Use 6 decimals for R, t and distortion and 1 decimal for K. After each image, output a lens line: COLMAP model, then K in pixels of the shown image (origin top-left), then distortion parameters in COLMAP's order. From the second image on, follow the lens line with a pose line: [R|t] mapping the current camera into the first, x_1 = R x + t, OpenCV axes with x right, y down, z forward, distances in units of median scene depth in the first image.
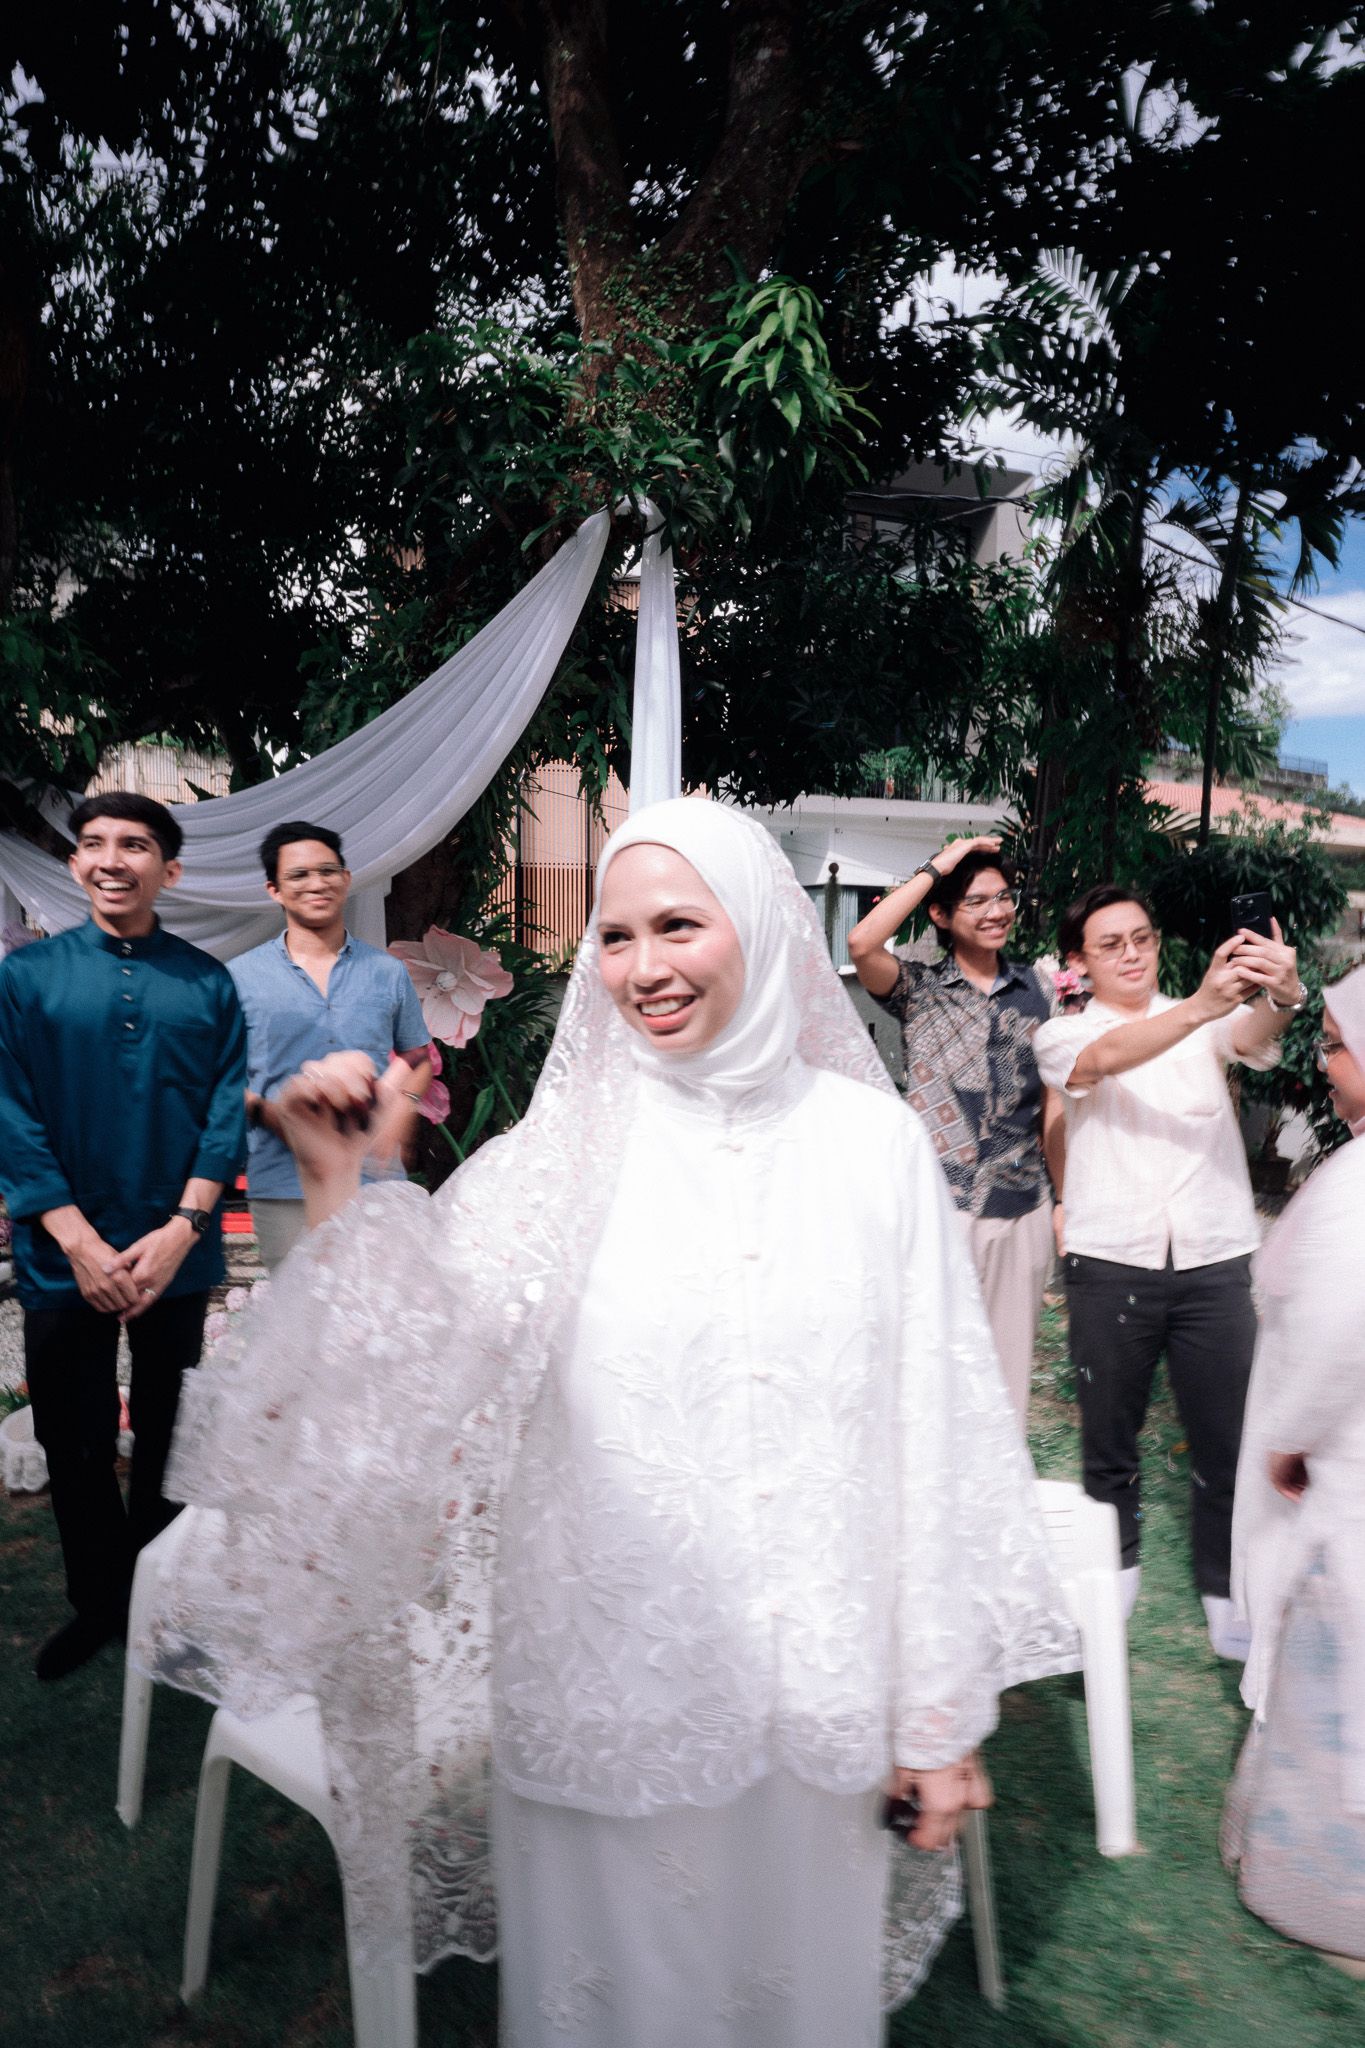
lens RADIAL K [[1127.9, 0, 674.9], [0, 1127.9, 1024.1], [0, 0, 1]] dist [-0.002477, 0.003457]
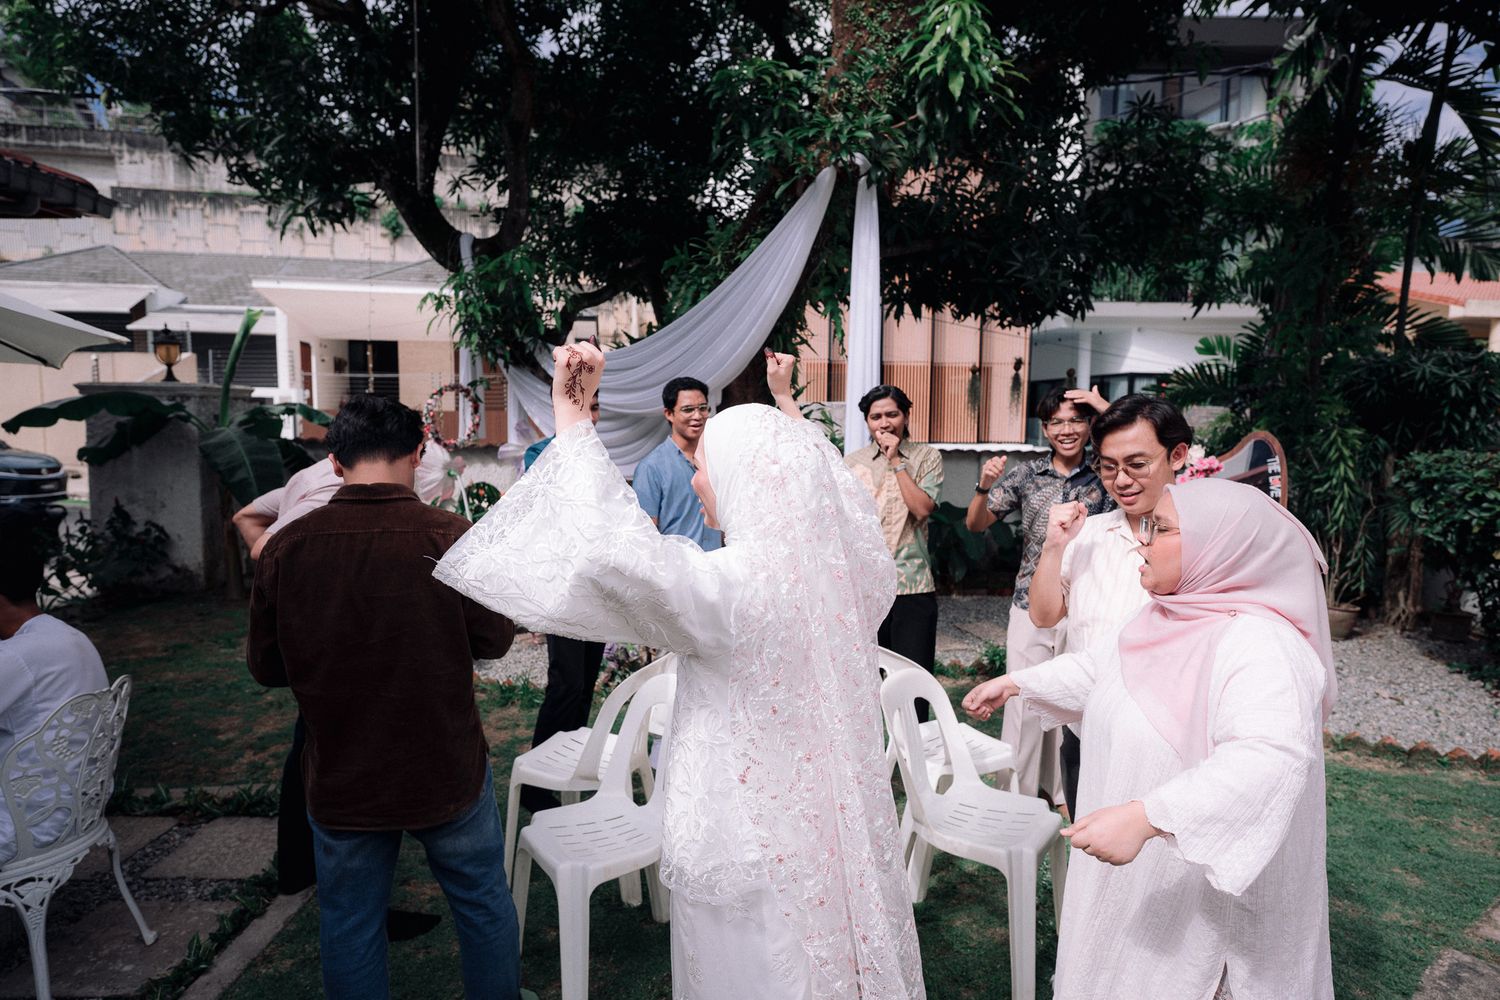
lens RADIAL K [[826.1, 0, 744.2], [0, 826.1, 485.7], [0, 0, 1]] dist [-0.002477, 0.003457]
pose [[0.946452, 0.028194, -0.321611, 0.180605], [-0.023513, 0.999554, 0.018429, -0.023683], [0.321987, -0.009881, 0.946692, -0.117169]]
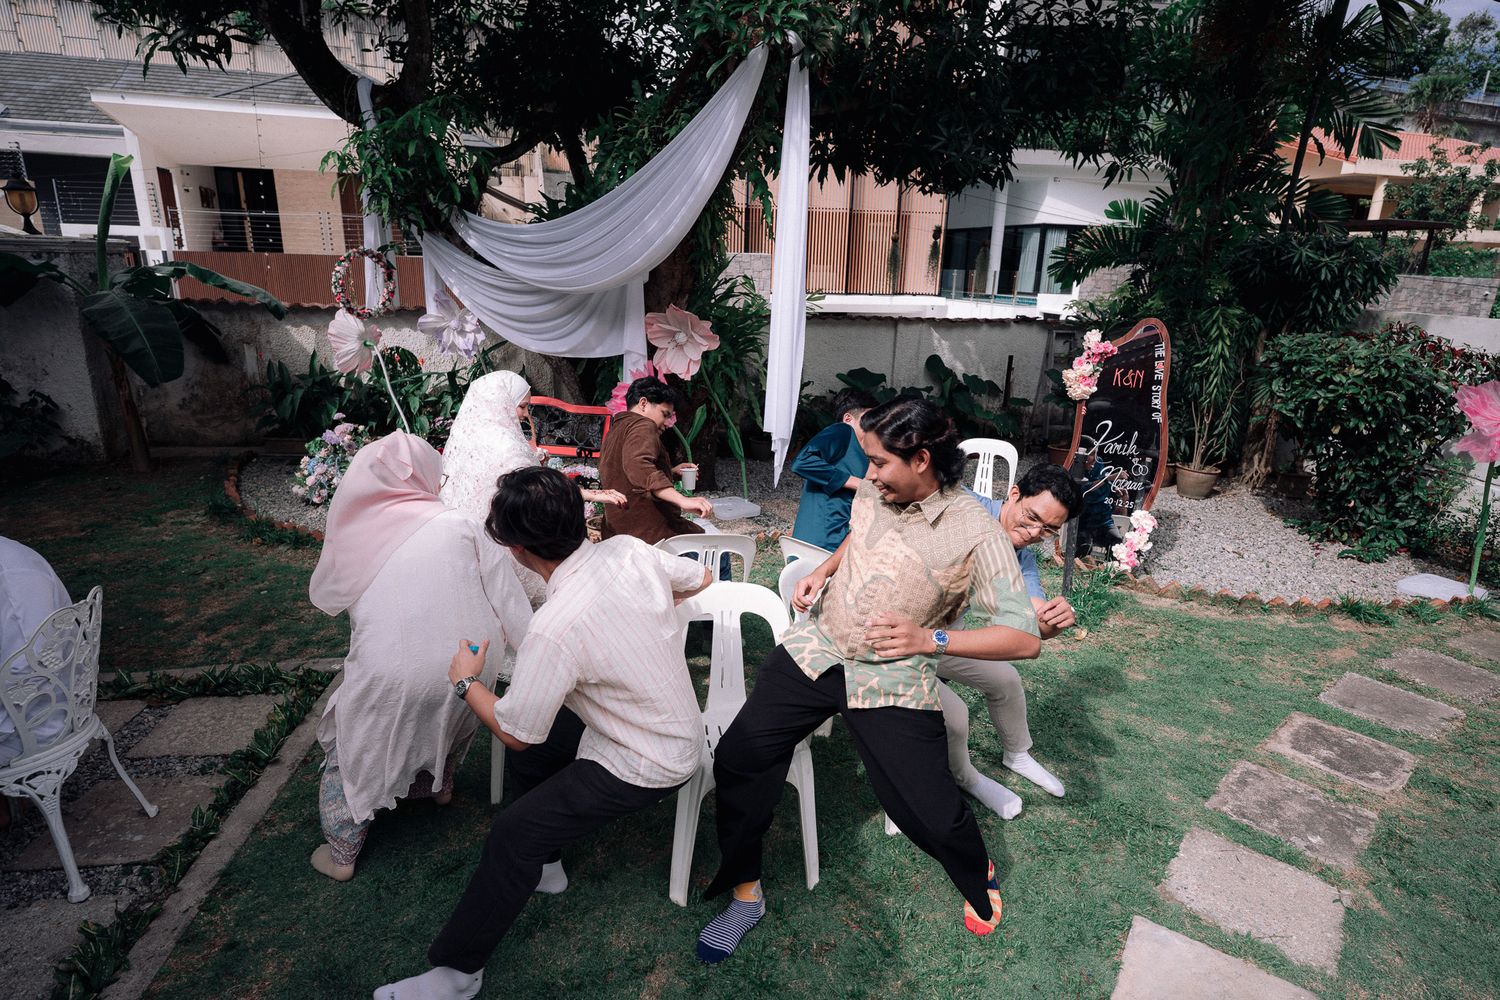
lens RADIAL K [[826.1, 0, 749.7], [0, 826.1, 492.8], [0, 0, 1]] dist [-0.002477, 0.003457]
pose [[0.975875, 0.076752, -0.204396, 0.171503], [-0.032729, 0.977021, 0.210615, -0.082616], [0.215865, -0.198844, 0.955962, -0.173982]]
